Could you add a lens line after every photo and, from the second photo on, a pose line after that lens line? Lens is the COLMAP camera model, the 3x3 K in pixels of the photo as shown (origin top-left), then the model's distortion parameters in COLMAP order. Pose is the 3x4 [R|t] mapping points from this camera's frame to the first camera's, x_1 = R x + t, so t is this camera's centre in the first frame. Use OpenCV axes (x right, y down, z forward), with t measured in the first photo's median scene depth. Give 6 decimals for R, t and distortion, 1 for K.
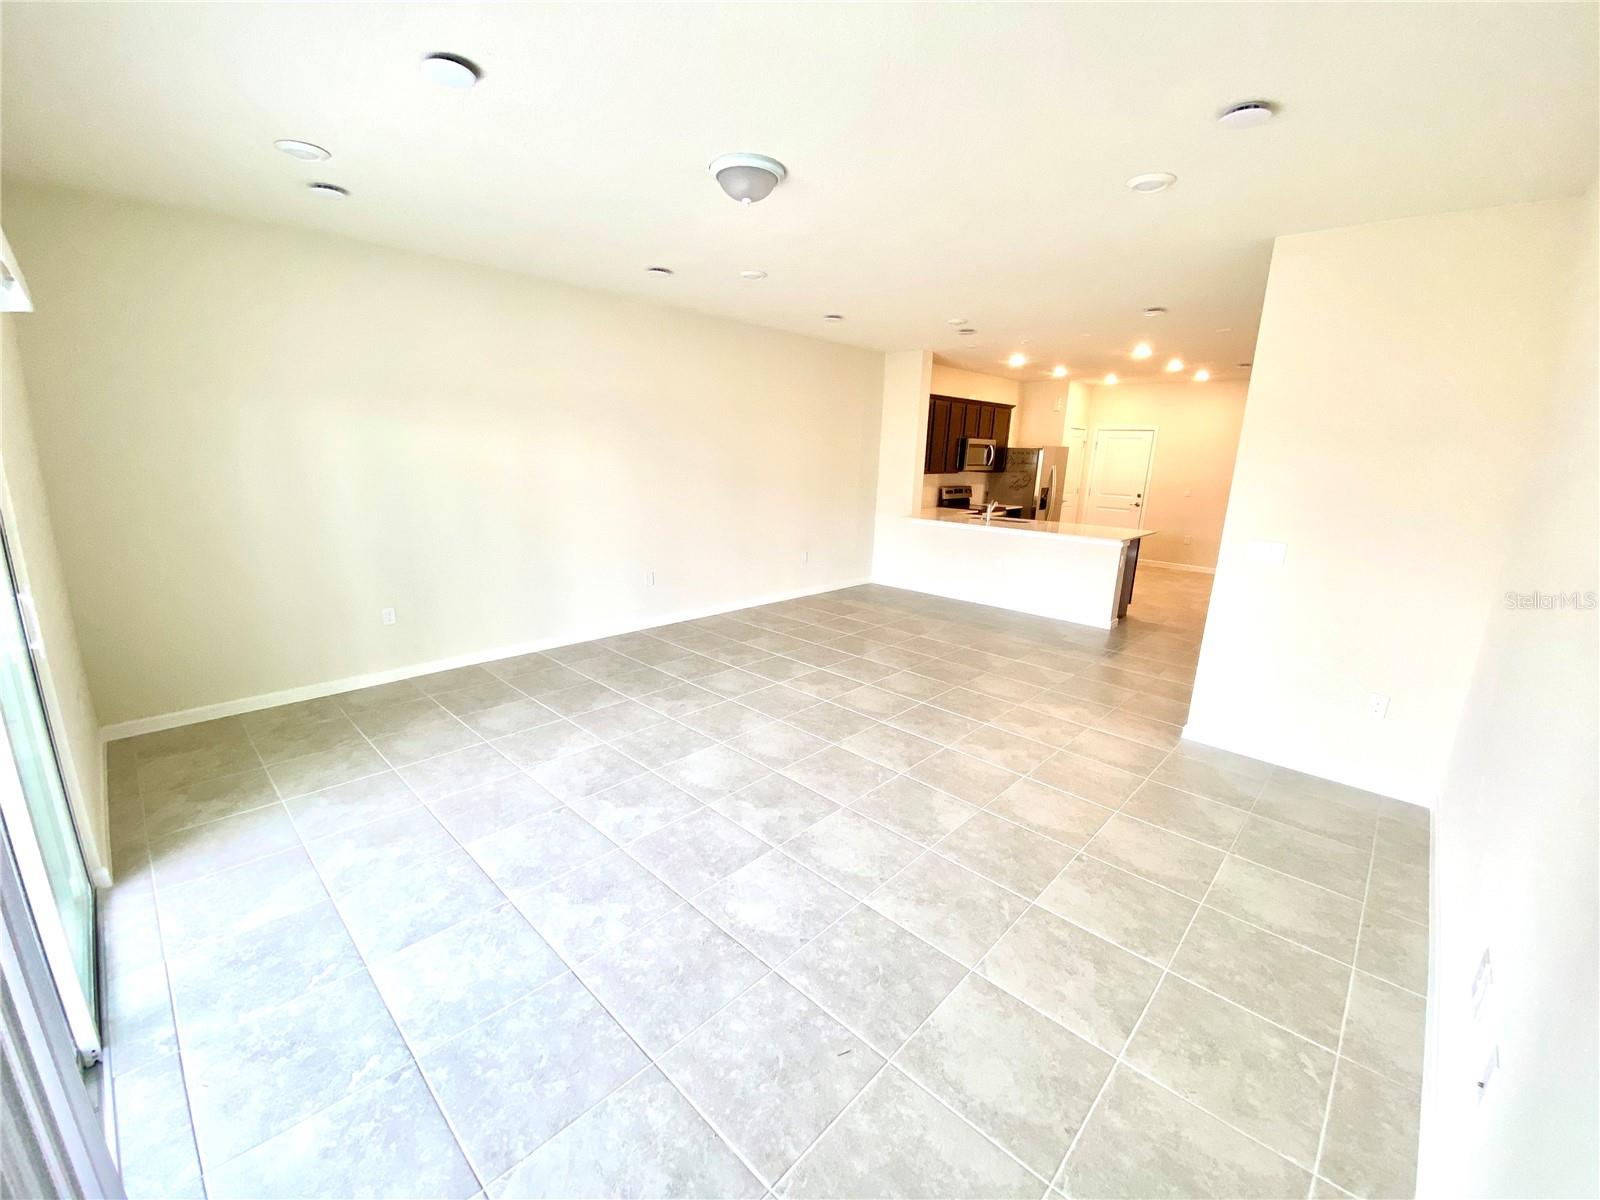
lens RADIAL K [[632.9, 0, 792.4], [0, 632.9, 613.3], [0, 0, 1]] dist [-0.015630, -0.000120]
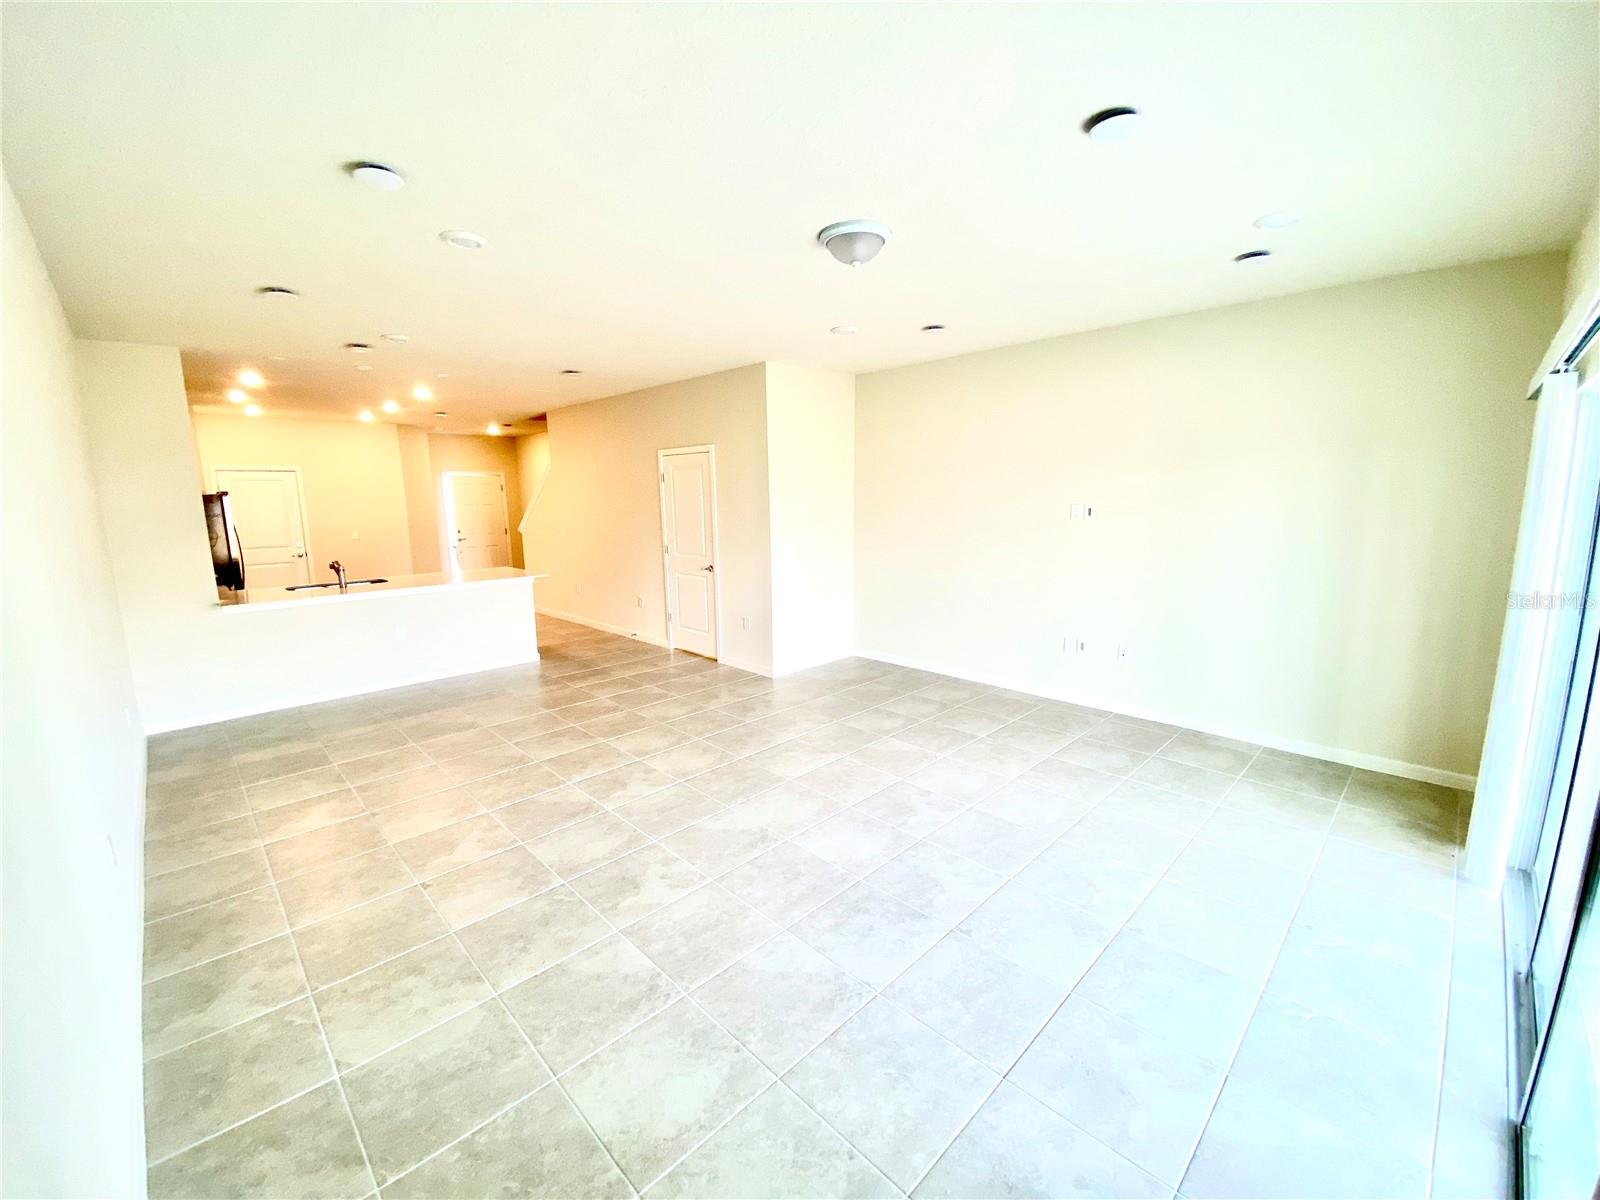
lens RADIAL K [[674.5, 0, 800.0], [0, 674.5, 600.0], [0, 0, 1]] dist [0.000479, -0.016796]
pose [[0.021308, -0.194337, 0.980703, -0.791317], [0.272593, 0.944890, 0.181317, -0.215599], [-0.961893, 0.263469, 0.073108, 0.708478]]
